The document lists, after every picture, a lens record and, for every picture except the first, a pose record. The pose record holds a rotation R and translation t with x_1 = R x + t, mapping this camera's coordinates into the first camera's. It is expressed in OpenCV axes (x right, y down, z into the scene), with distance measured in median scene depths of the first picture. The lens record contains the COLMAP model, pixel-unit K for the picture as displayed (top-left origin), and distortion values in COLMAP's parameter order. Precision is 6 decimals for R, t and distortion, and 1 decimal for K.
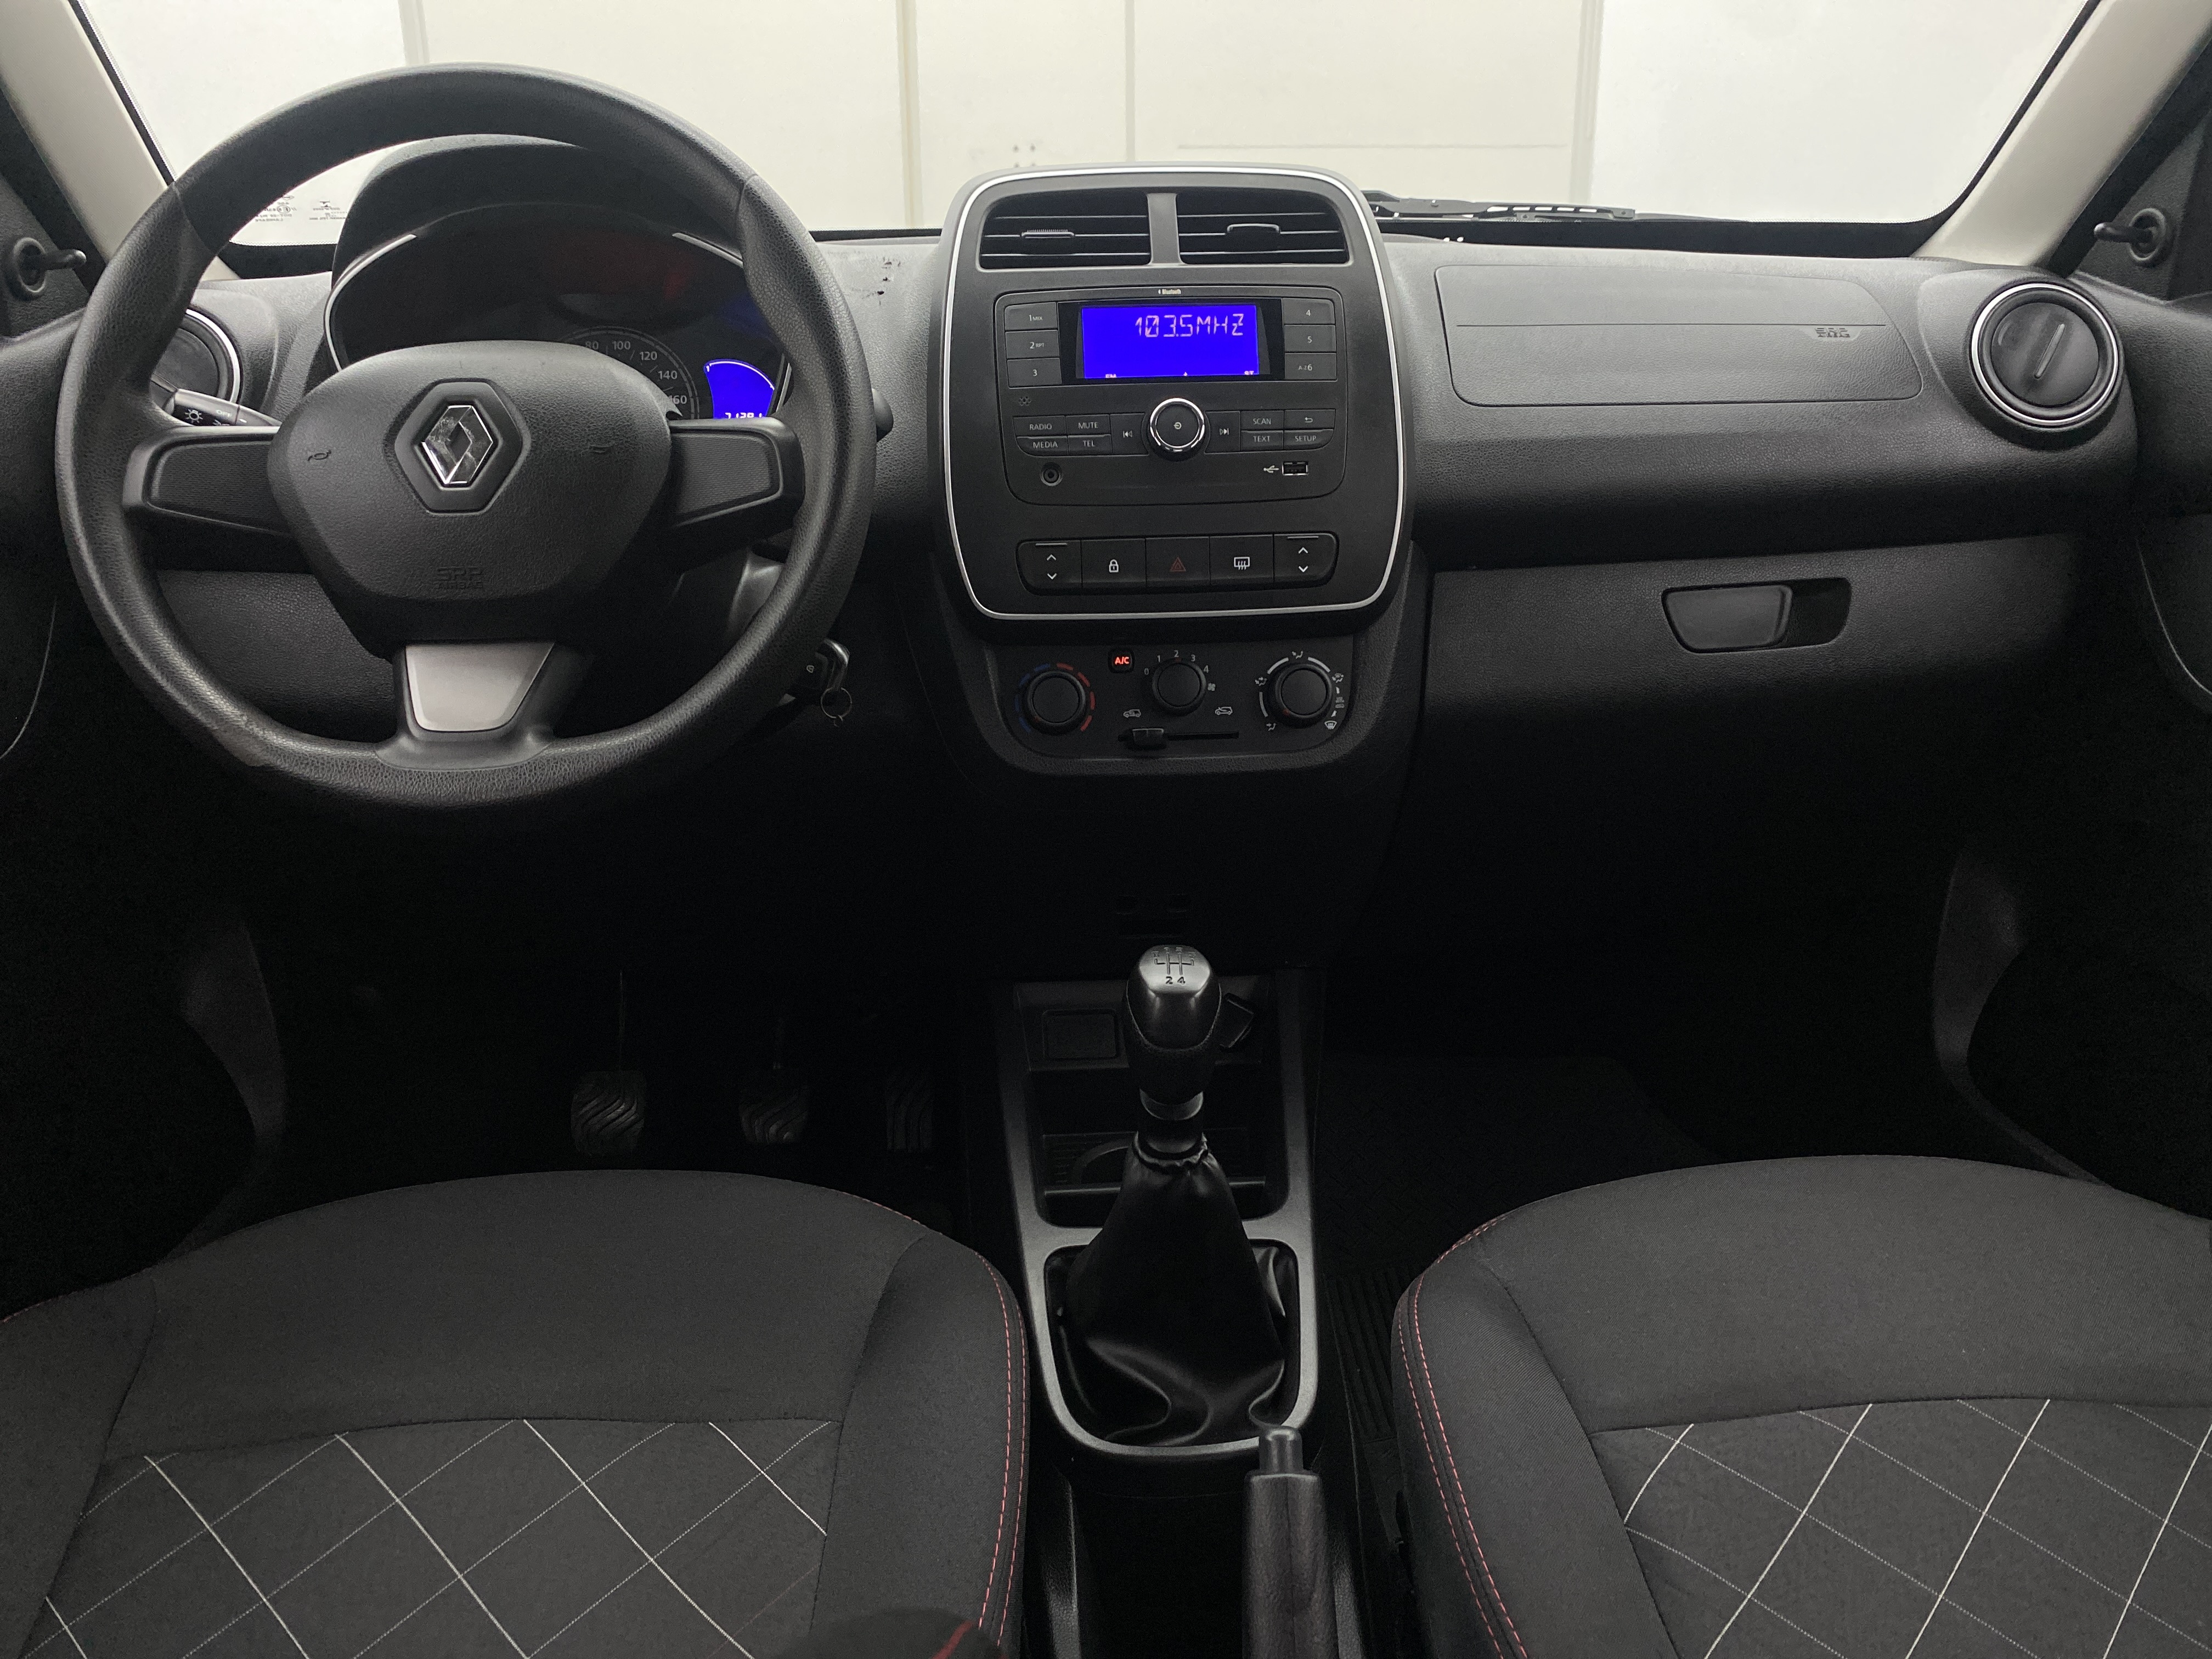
lens RADIAL K [[1777.1, 0, 1106.0], [0, 1777.1, 829.5], [0, 0, 1]] dist [-0.004377, 0.006113]
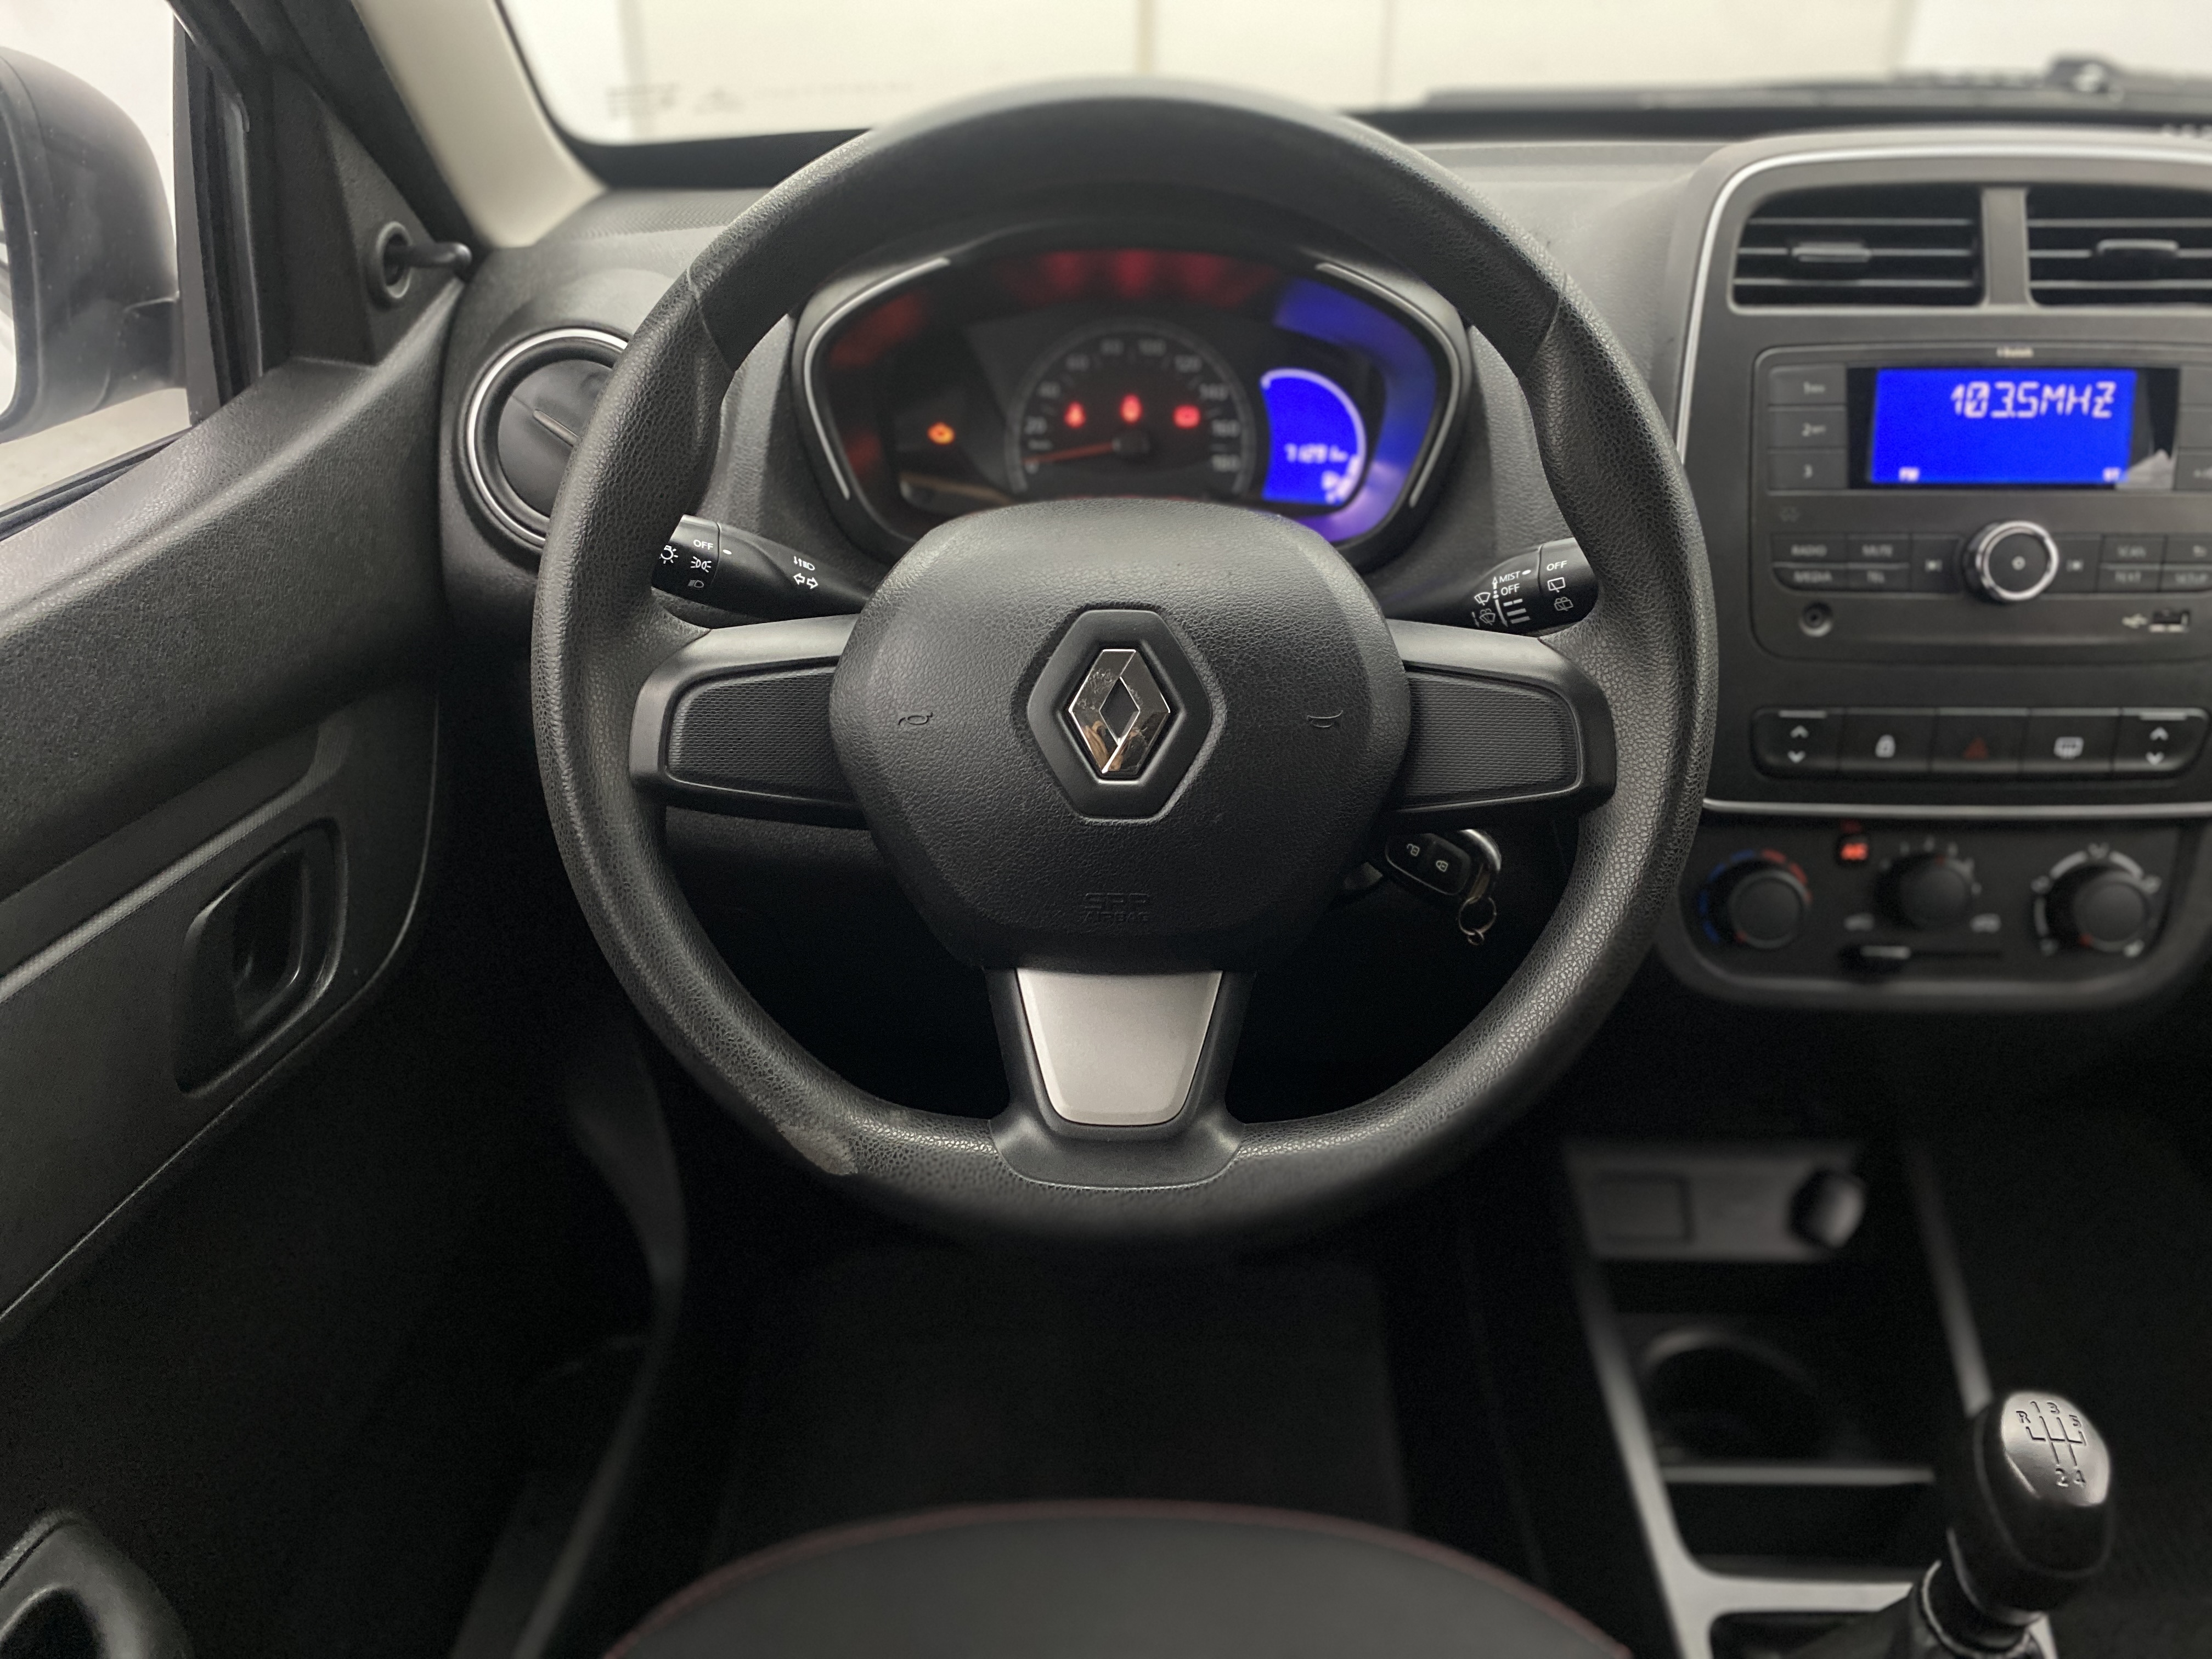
lens RADIAL K [[1777.1, 0, 1106.0], [0, 1777.1, 829.5], [0, 0, 1]] dist [-0.004377, 0.006113]
pose [[0.997100, 0.046486, -0.060263, -0.264027], [-0.033339, 0.978564, 0.203225, -0.249671], [0.068418, -0.200626, 0.977276, 0.268431]]
